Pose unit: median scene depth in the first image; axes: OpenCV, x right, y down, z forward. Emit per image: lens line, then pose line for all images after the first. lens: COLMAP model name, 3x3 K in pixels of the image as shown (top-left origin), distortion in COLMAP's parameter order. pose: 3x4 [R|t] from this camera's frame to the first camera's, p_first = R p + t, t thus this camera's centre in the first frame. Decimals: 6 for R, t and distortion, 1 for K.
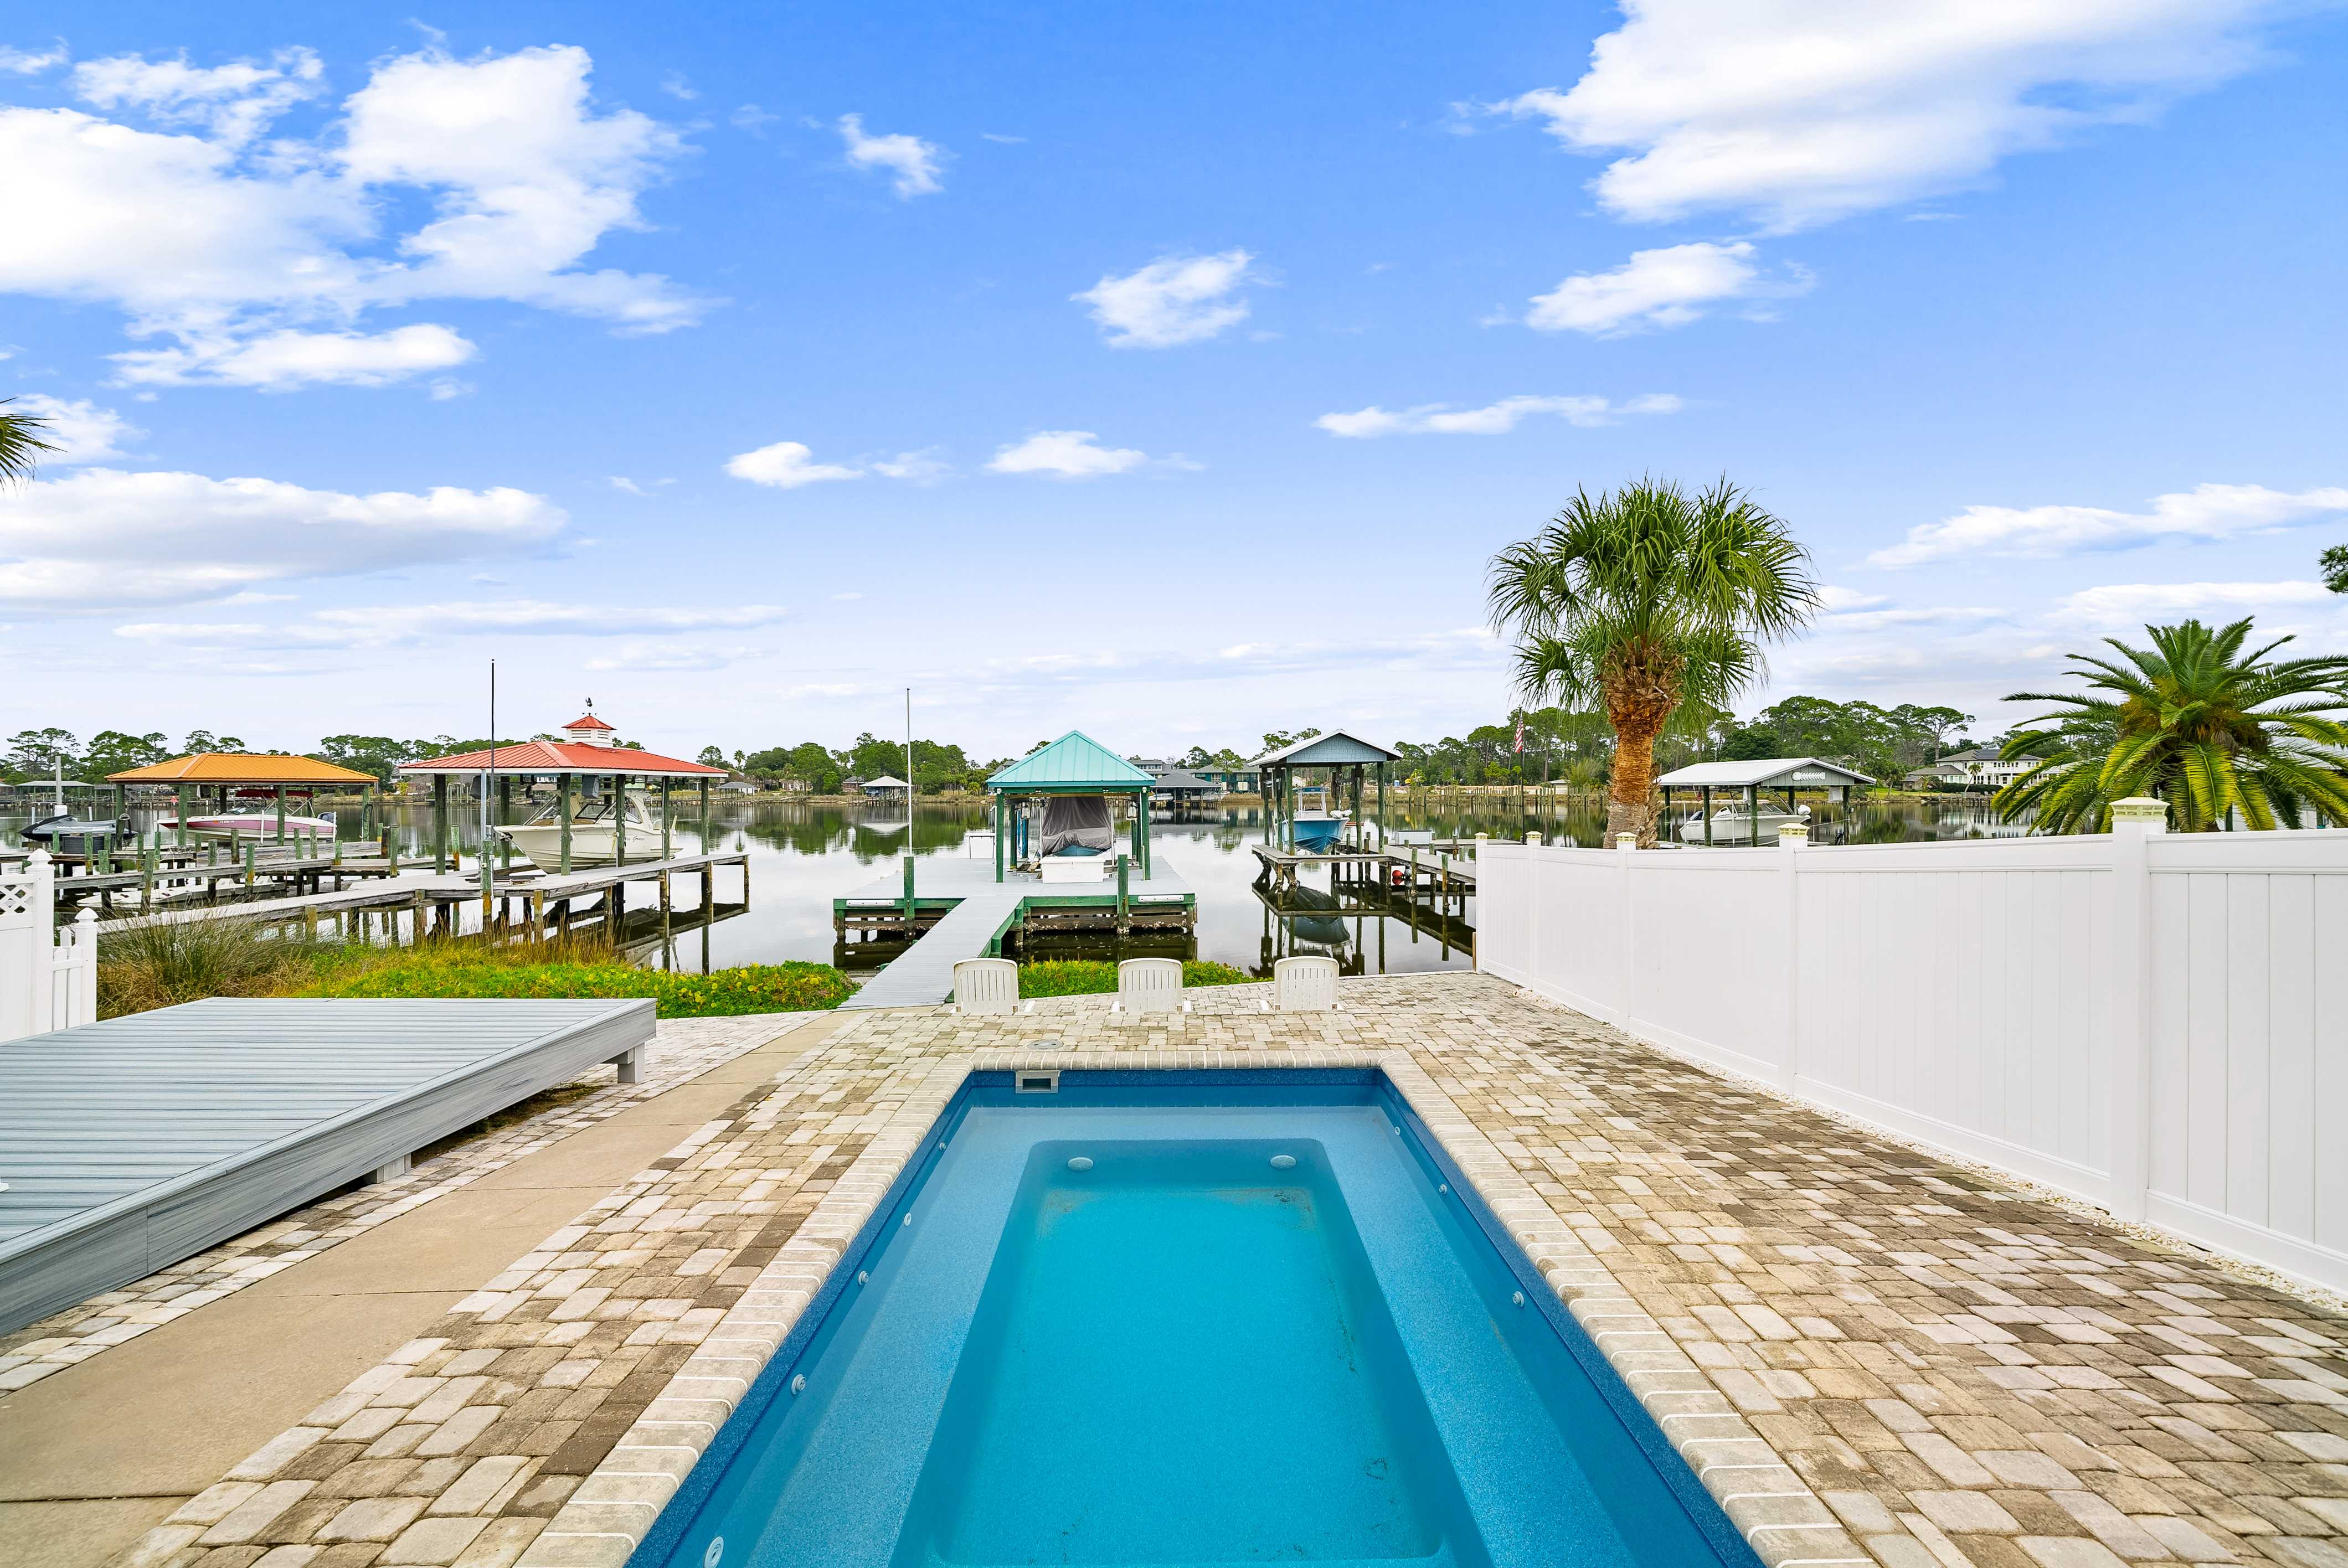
lens RADIAL K [[915.0, 0, 1174.0], [0, 915.0, 784.0], [0, 0, 1]] dist [0.000289, 0.000143]
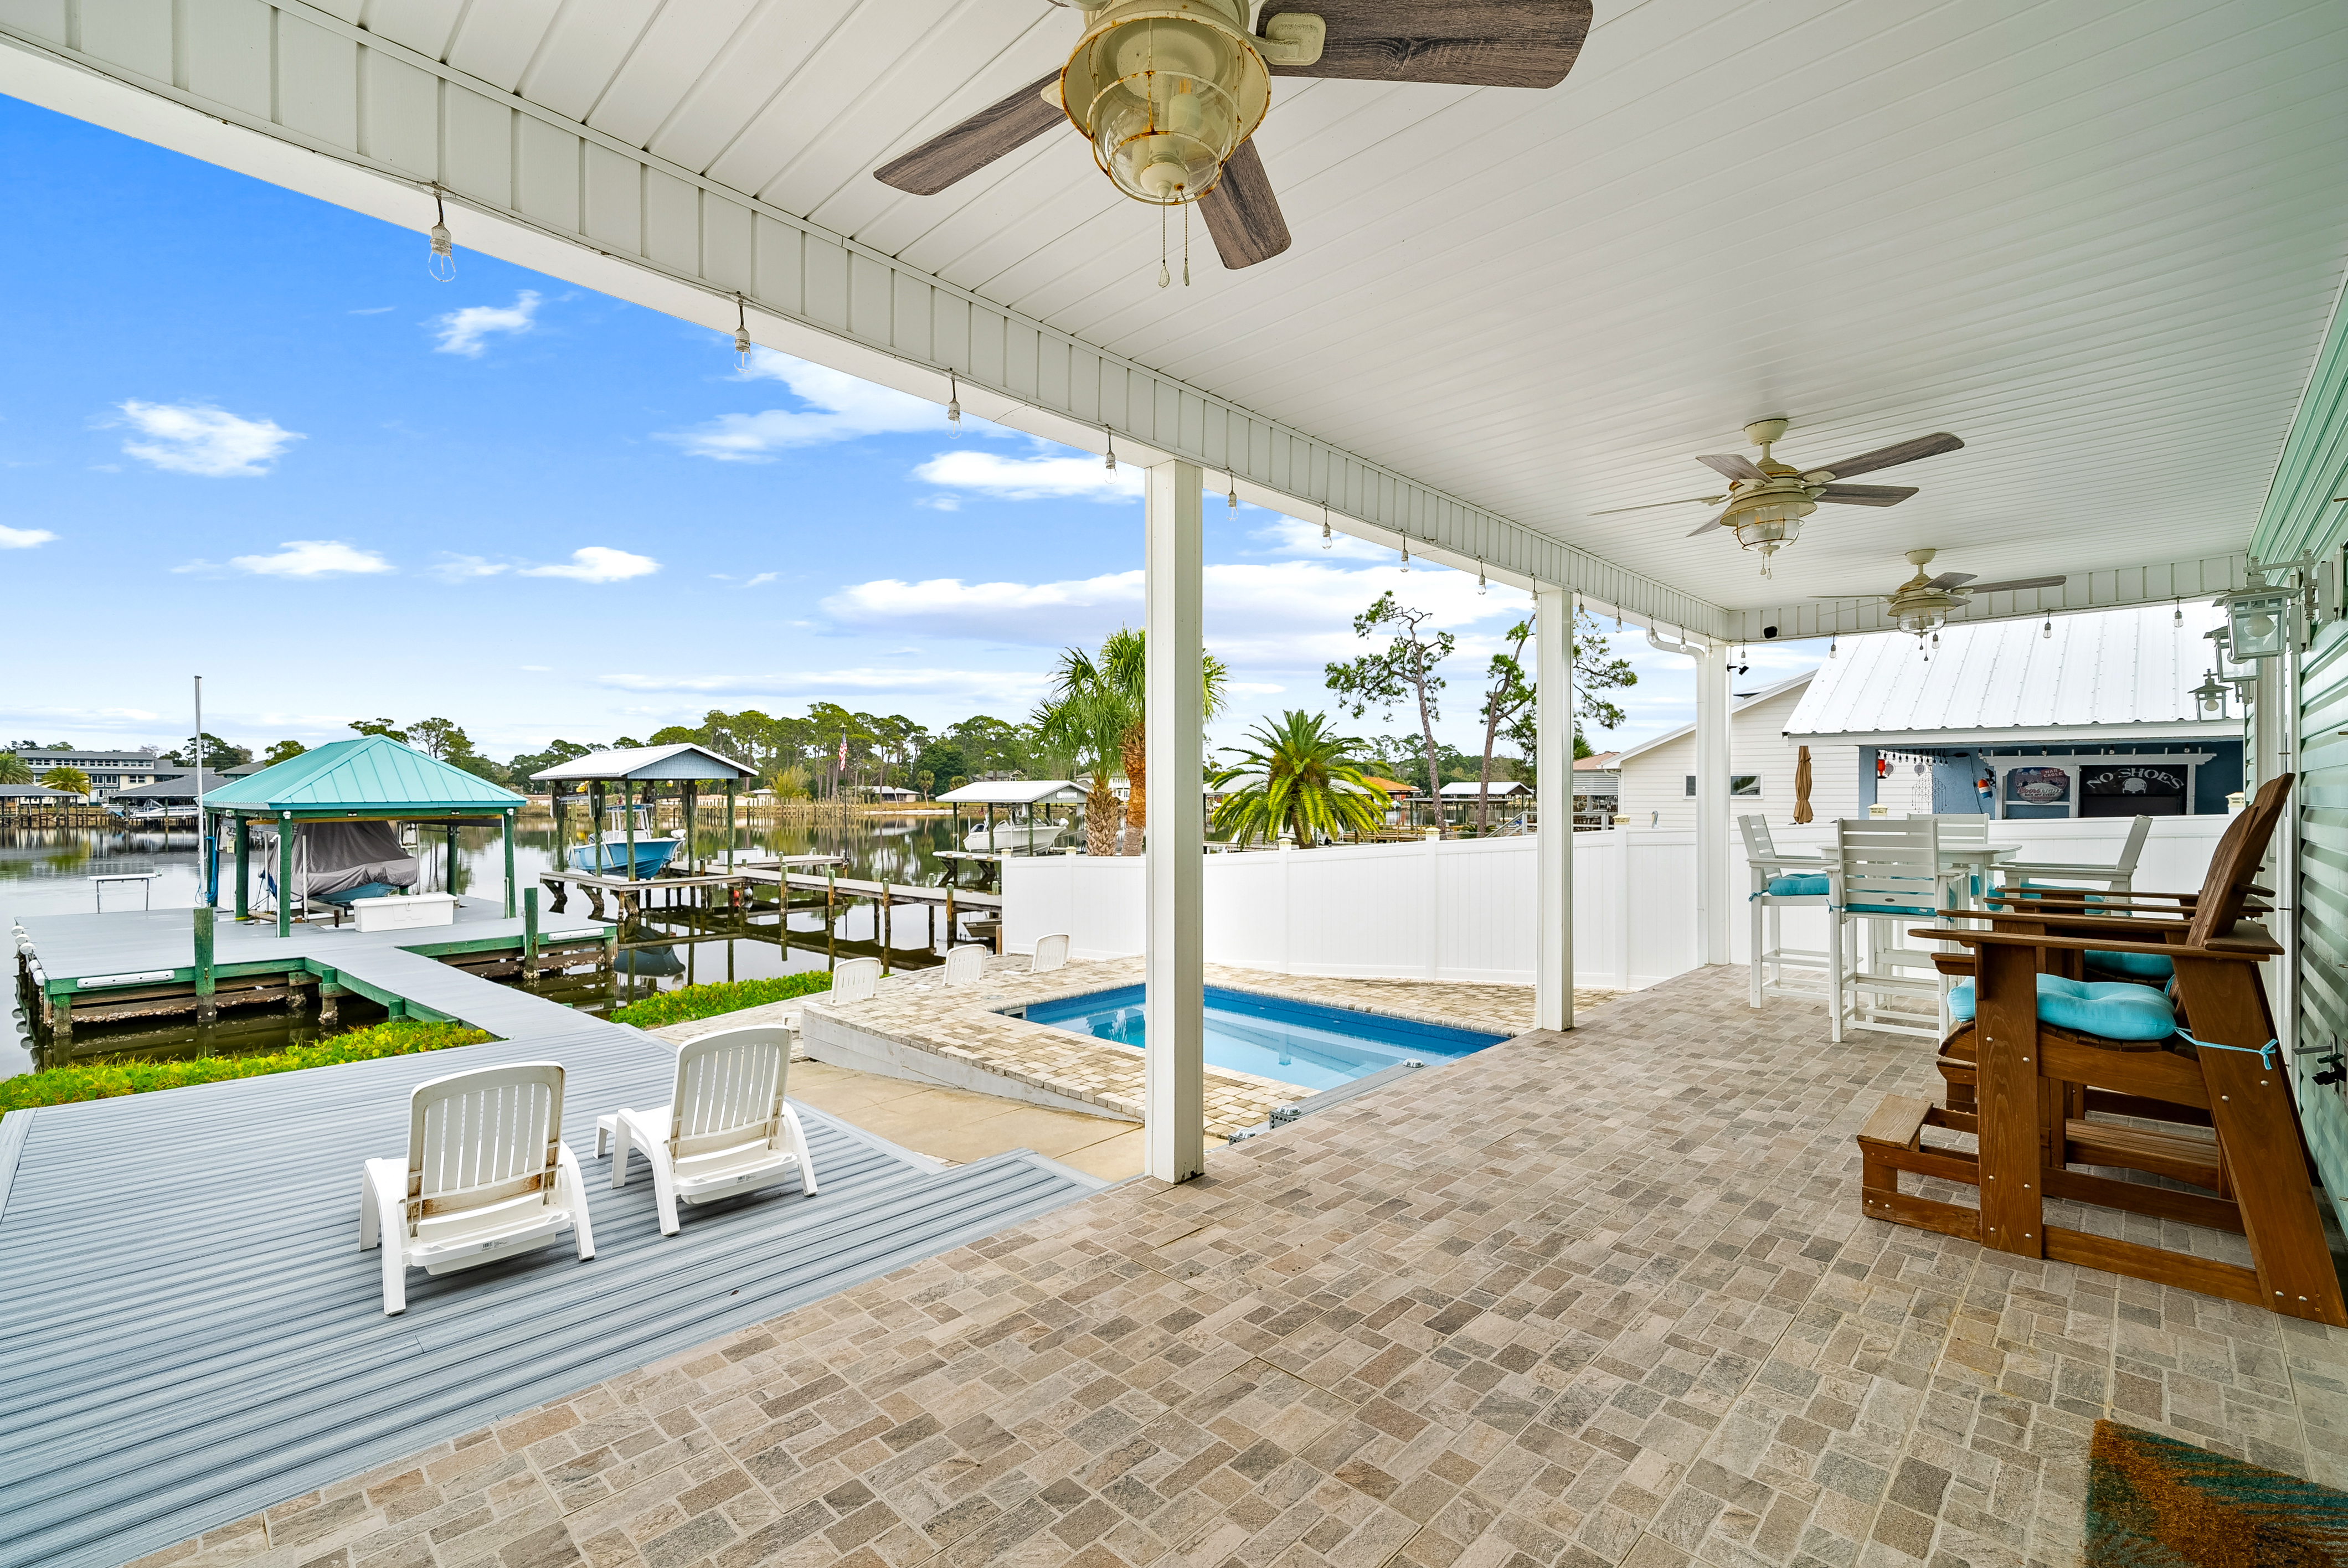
lens RADIAL K [[1012.1, 0, 1174.0], [0, 1012.1, 784.0], [0, 0, 1]] dist [-0.000292, -0.000003]
pose [[0.691627, 0.012660, 0.722144, -0.208732], [-0.006652, 0.999916, -0.011159, -0.009388], [-0.722225, 0.002914, 0.691653, -0.068606]]
